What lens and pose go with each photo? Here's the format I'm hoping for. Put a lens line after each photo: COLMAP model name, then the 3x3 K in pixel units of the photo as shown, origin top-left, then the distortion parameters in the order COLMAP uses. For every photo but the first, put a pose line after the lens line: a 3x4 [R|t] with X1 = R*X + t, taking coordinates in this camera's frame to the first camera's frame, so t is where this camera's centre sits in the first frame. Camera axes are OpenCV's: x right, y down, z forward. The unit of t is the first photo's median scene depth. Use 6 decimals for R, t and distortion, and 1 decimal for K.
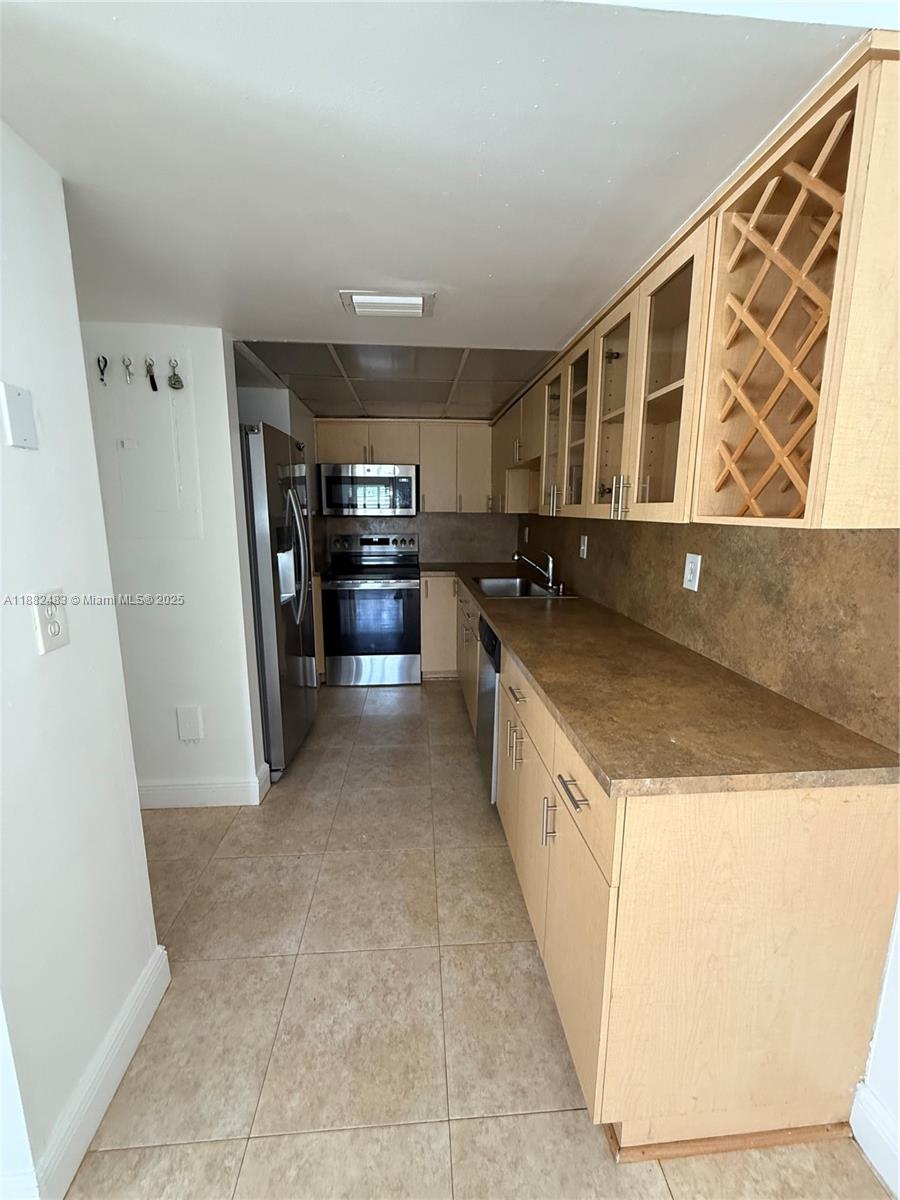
lens RADIAL K [[481.2, 0, 450.9], [0, 481.2, 598.9], [0, 0, 1]] dist [0.002106, 0.000563]
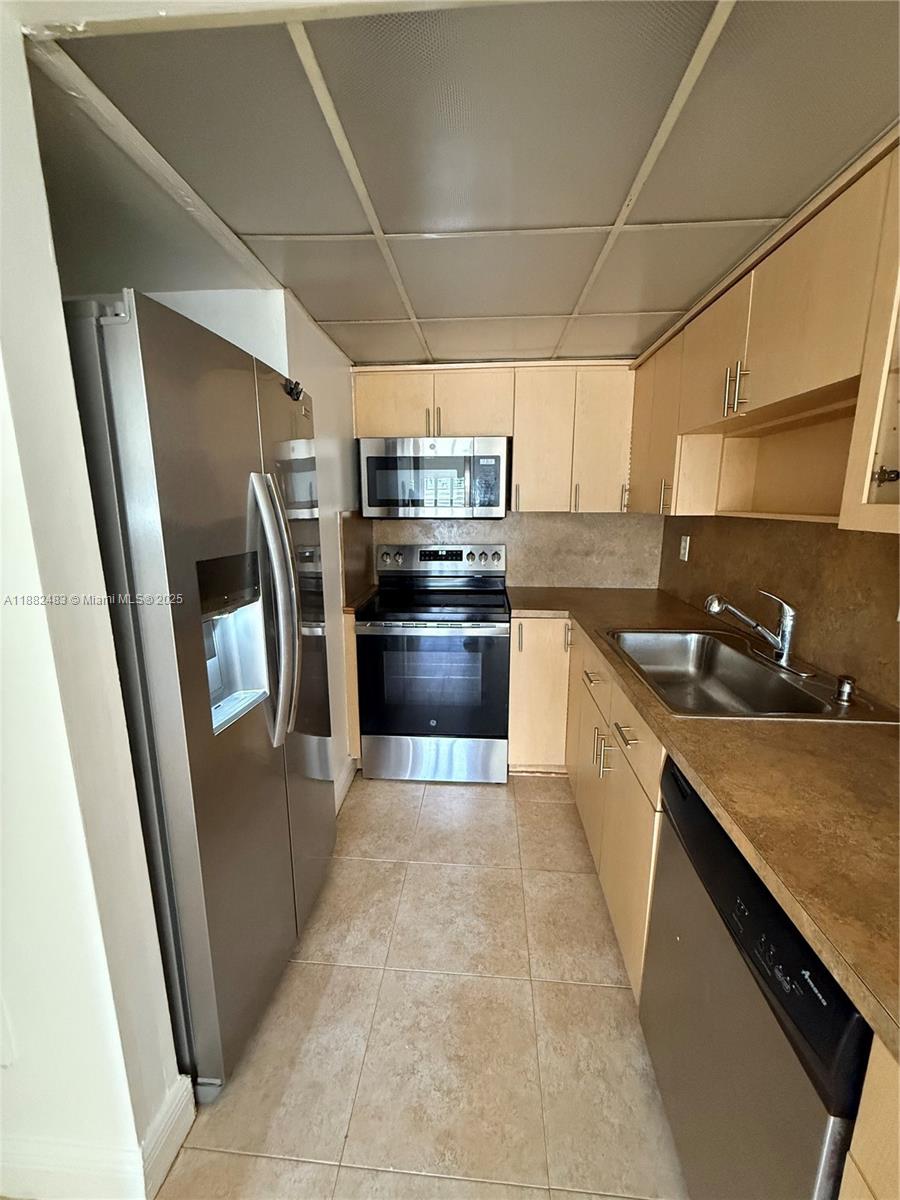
lens RADIAL K [[481.2, 0, 447.2], [0, 481.2, 598.7], [0, 0, 1]] dist [0.002106, 0.000563]
pose [[0.987386, 0.023585, -0.156565, -0.047565], [-0.021575, 0.999662, 0.014528, -0.076181], [0.156854, -0.010967, 0.987561, 0.370297]]
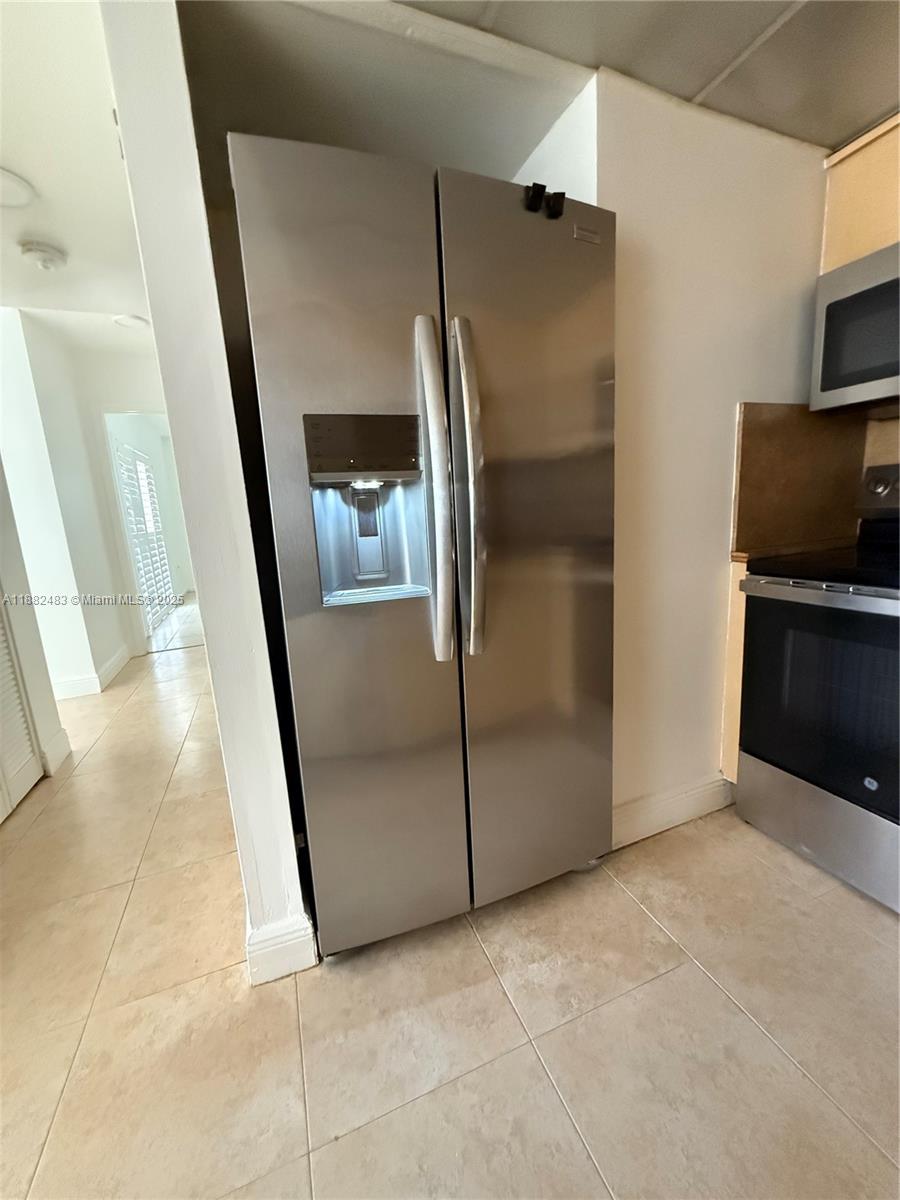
lens RADIAL K [[481.2, 0, 453.4], [0, 481.2, 596.1], [0, 0, 1]] dist [0.002106, 0.000563]
pose [[0.296362, 0.151277, -0.943019, 0.047754], [-0.120085, 0.985442, 0.120344, -0.037132], [0.947496, 0.077578, 0.310214, 0.602696]]
